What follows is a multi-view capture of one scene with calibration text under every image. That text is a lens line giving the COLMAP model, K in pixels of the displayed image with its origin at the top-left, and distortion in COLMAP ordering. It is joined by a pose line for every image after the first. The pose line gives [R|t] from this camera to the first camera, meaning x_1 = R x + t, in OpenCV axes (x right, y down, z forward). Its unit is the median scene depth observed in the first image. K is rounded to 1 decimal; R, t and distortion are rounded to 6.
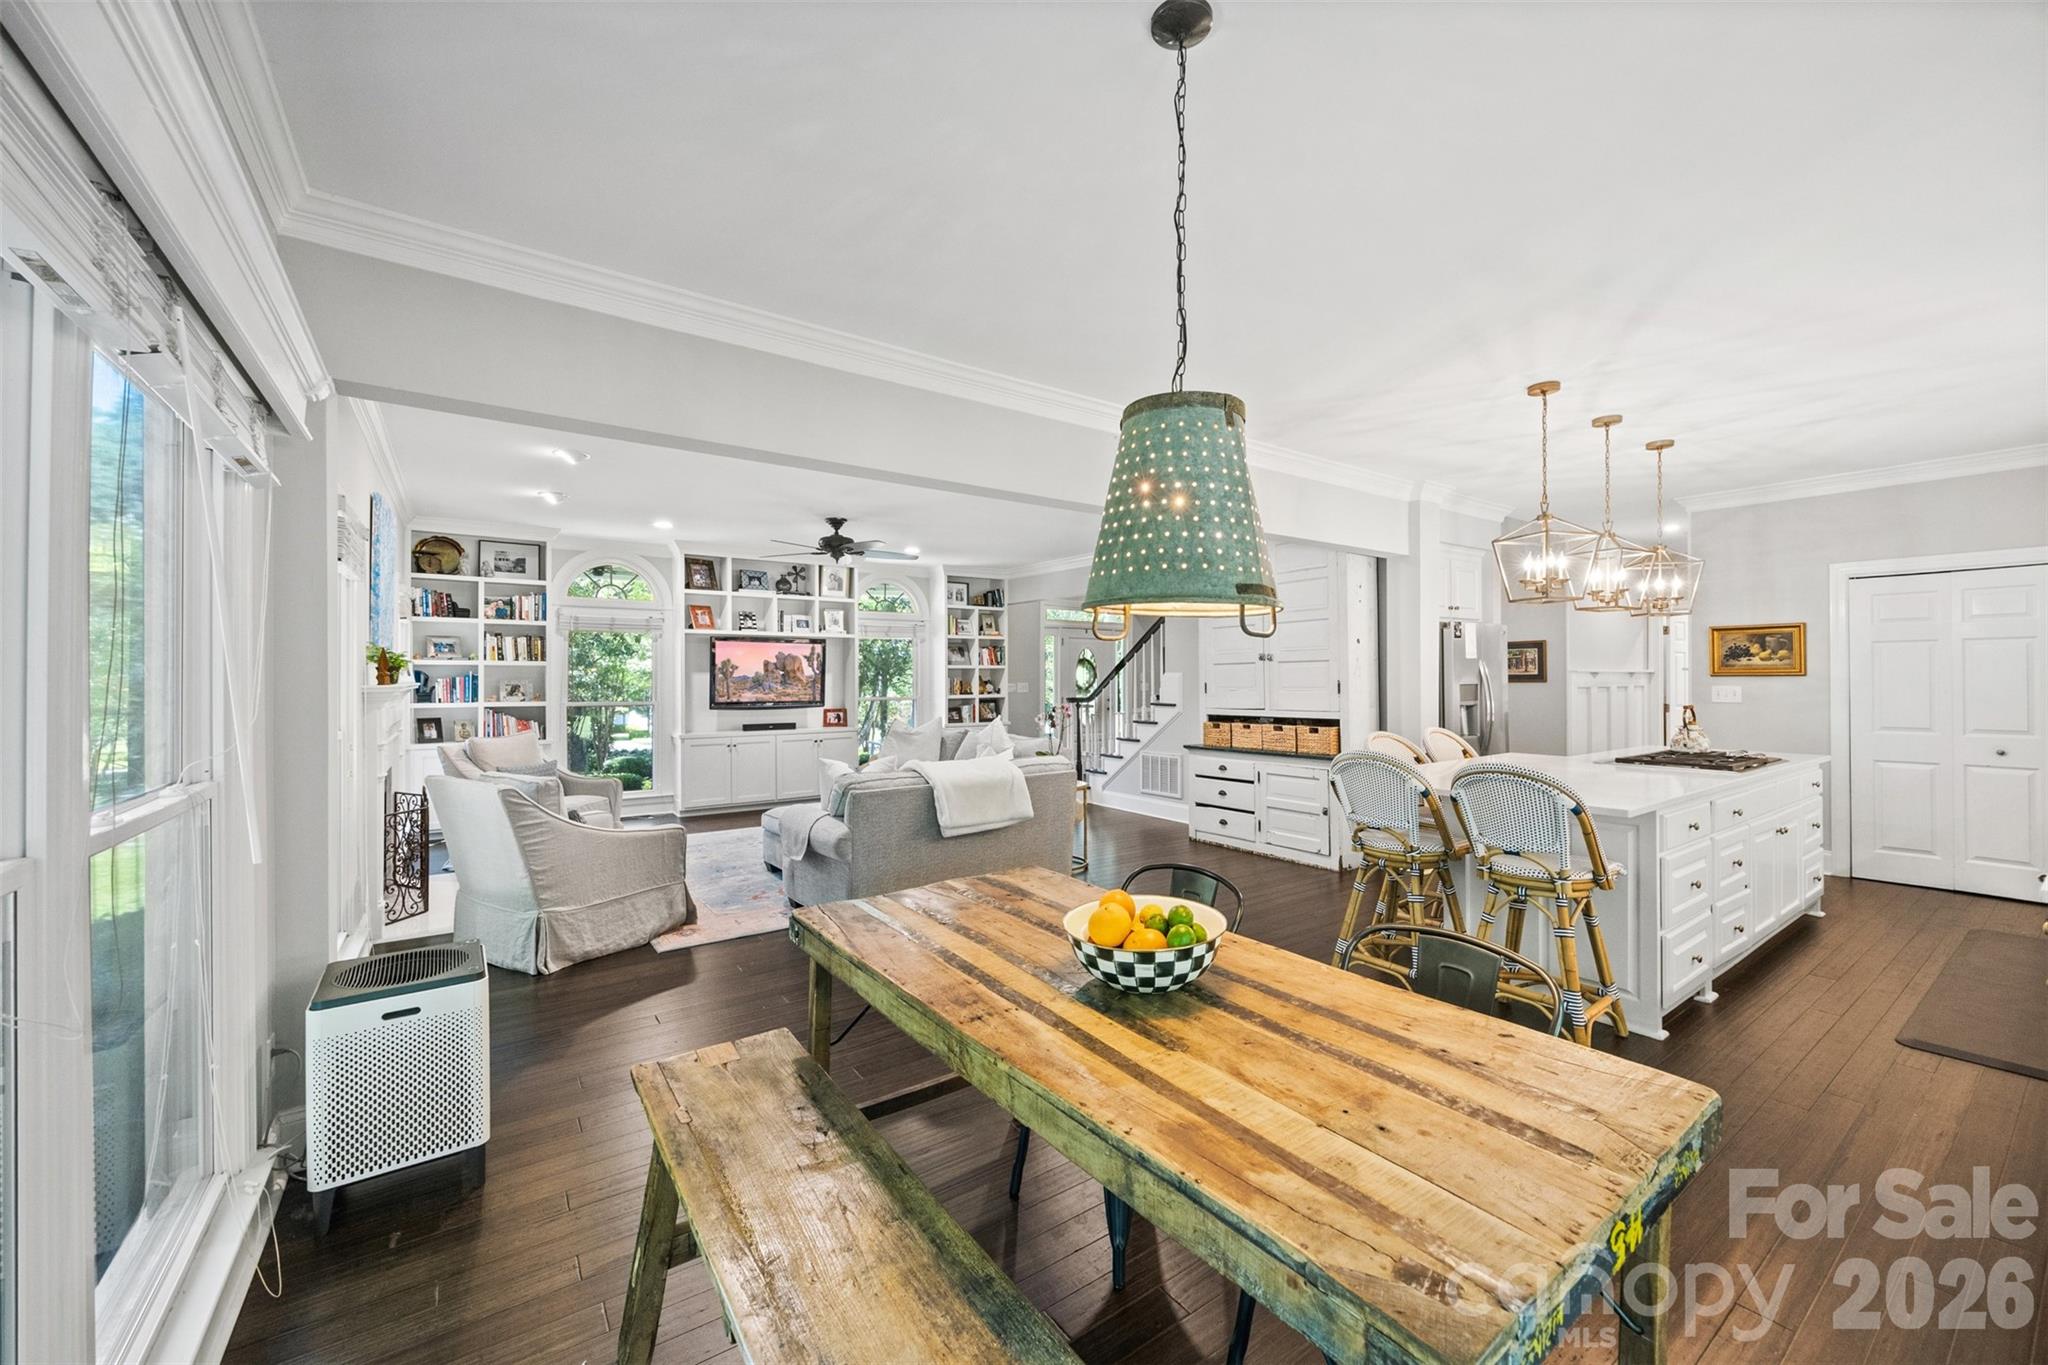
lens RADIAL K [[781.4, 0, 1029.0], [0, 781.4, 668.4], [0, 0, 1]] dist [-0.004423, -0.000074]
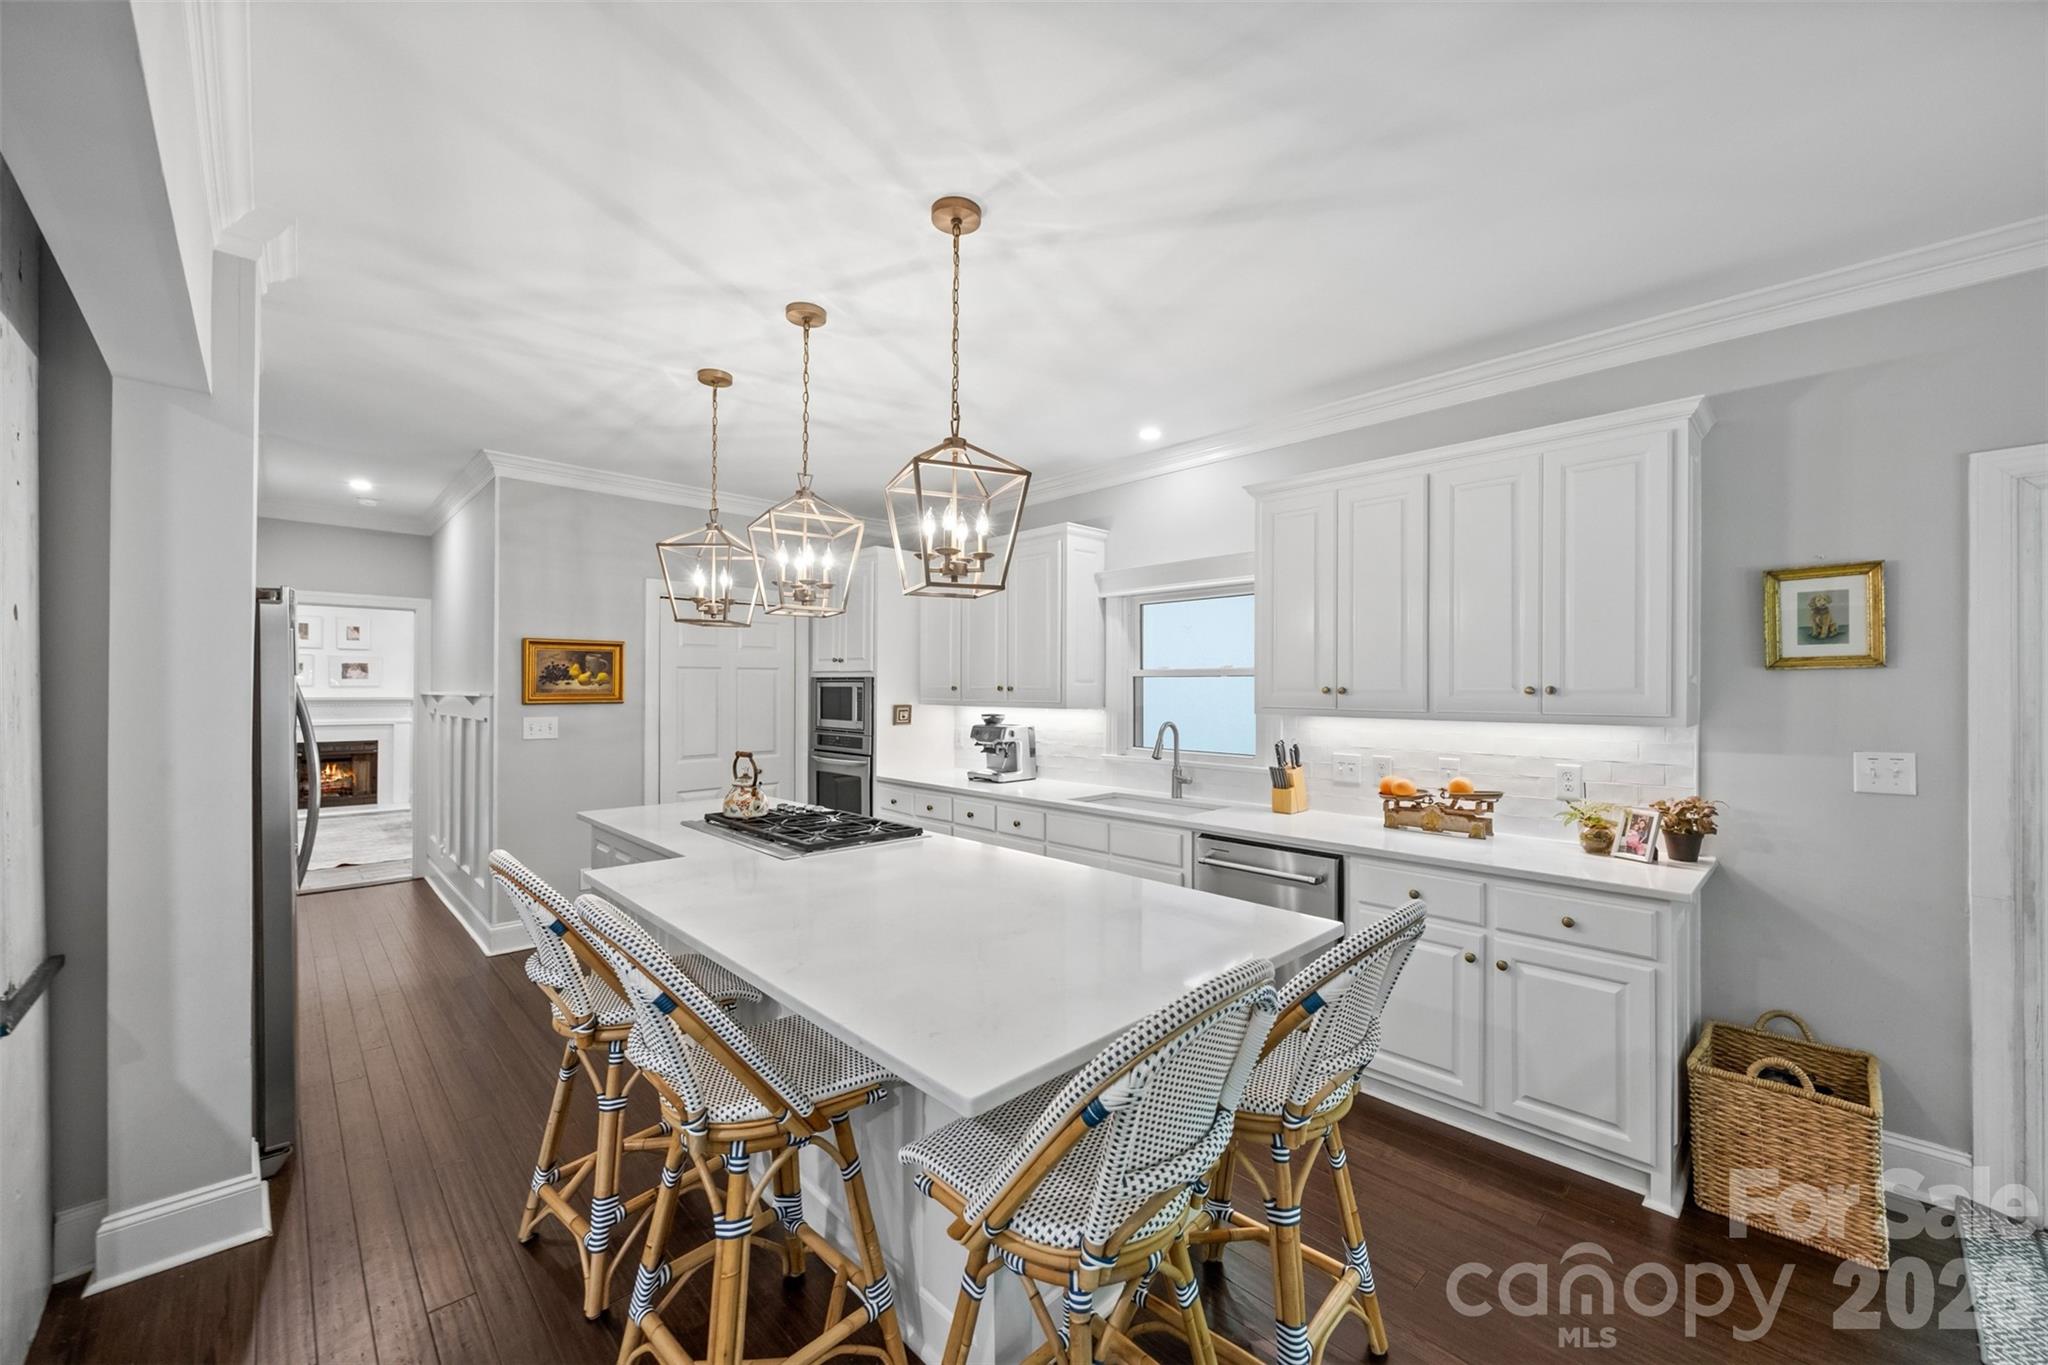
lens RADIAL K [[791.7, 0, 1038.3], [0, 791.7, 682.9], [0, 0, 1]] dist [-0.006112, -0.000263]
pose [[-0.160580, 0.009972, 0.986972, 0.044152], [-0.016073, 0.999790, -0.012717, -0.006837], [-0.986892, -0.017905, -0.160386, 0.505236]]
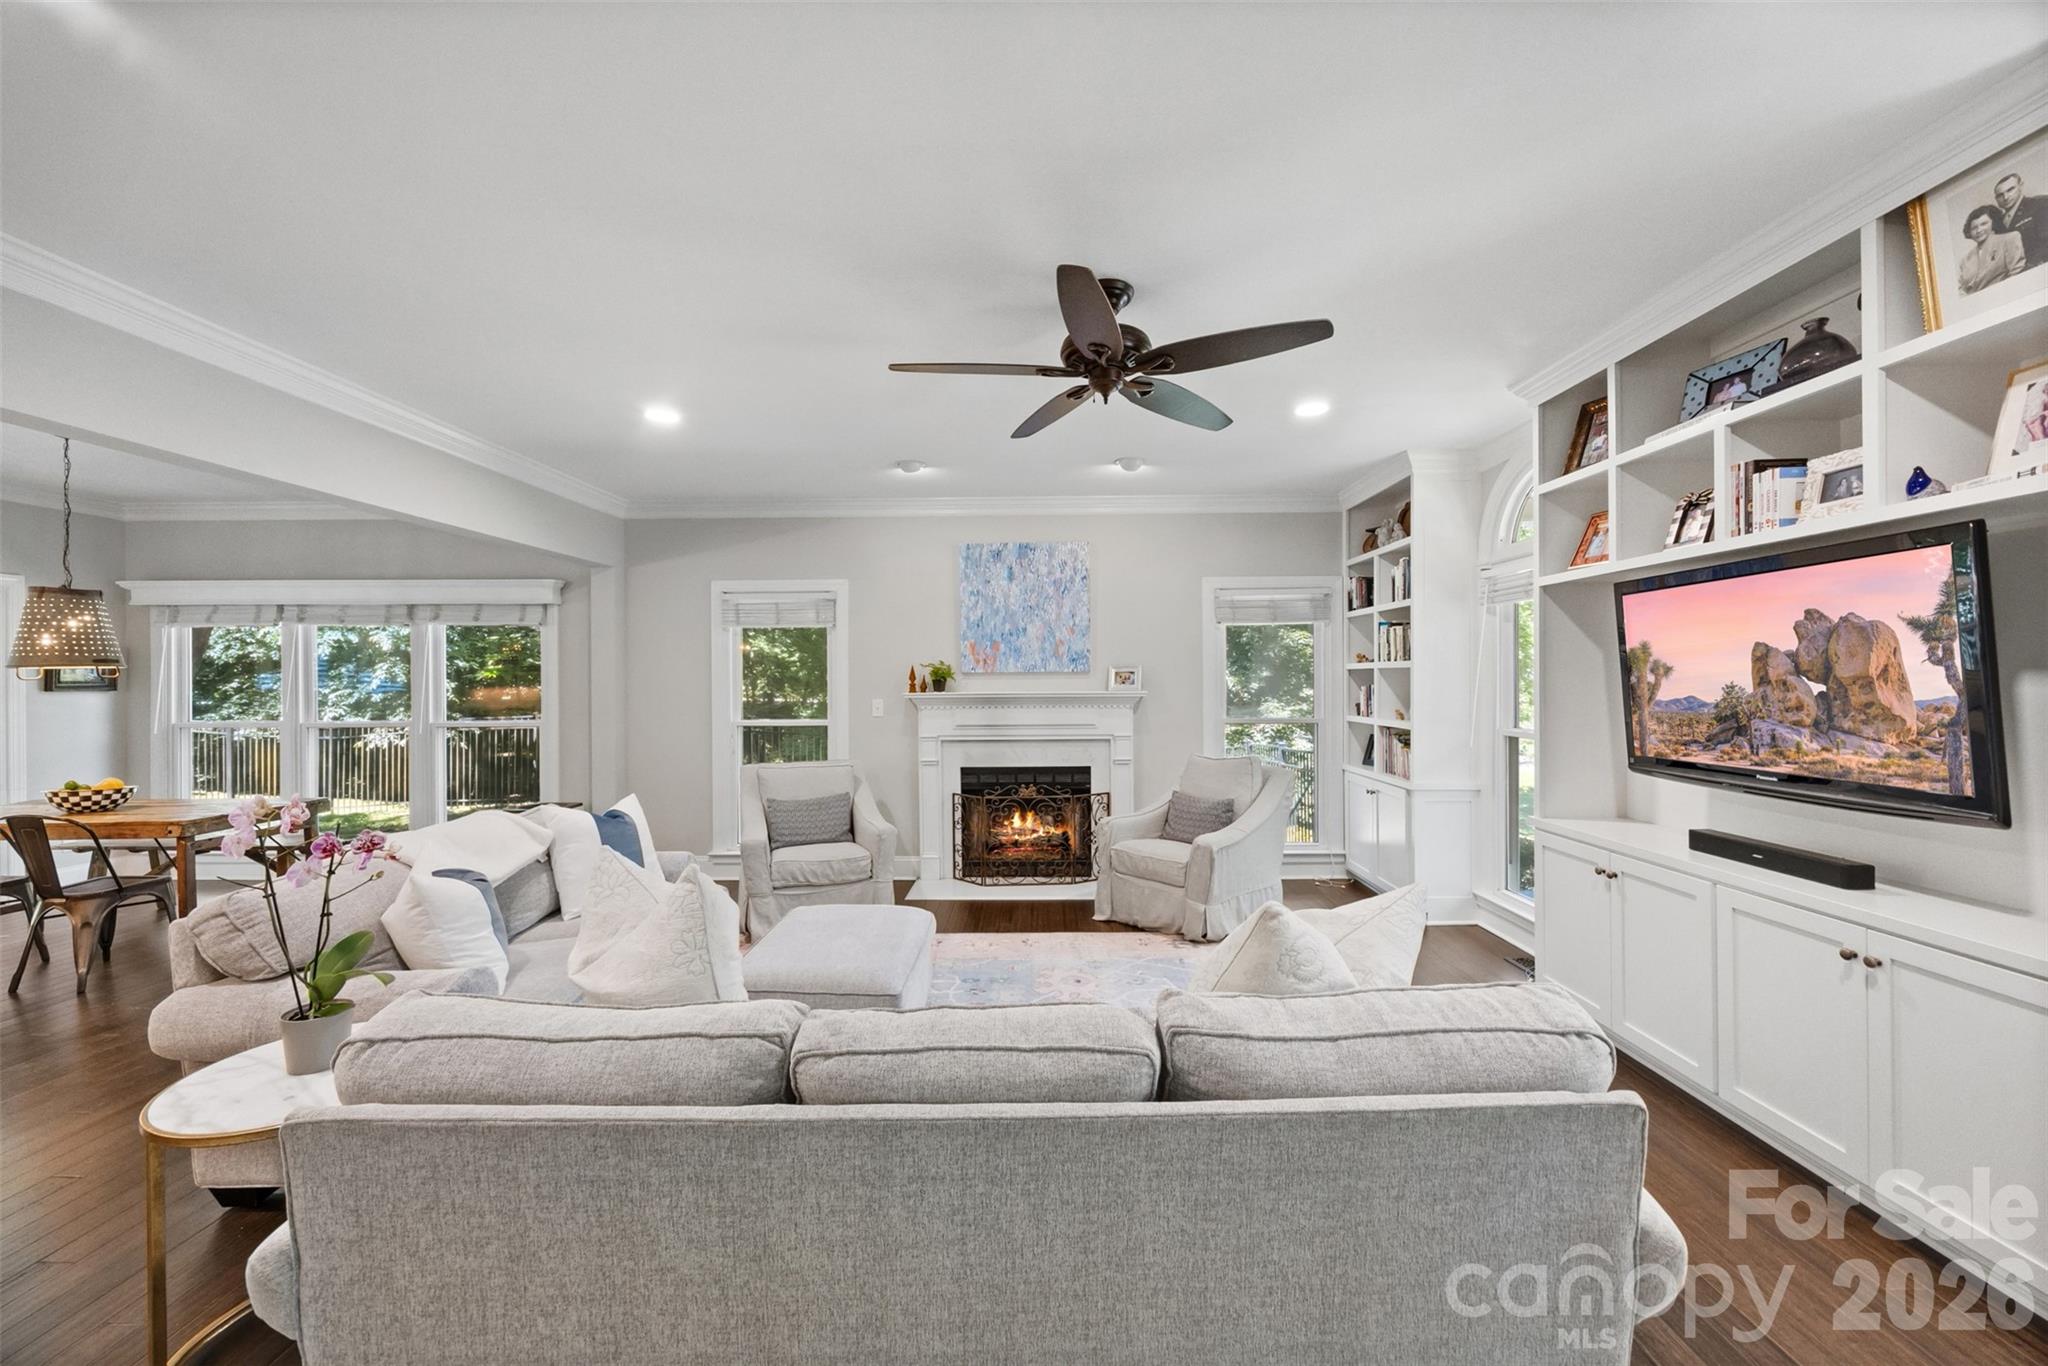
lens RADIAL K [[774.2, 0, 1029.2], [0, 774.2, 677.7], [0, 0, 1]] dist [-0.003932, -0.000556]
pose [[-0.592500, 0.003803, -0.805561, 0.080649], [0.015471, 0.999858, -0.006659, 0.004056], [0.805422, -0.016408, -0.592475, 1.100735]]
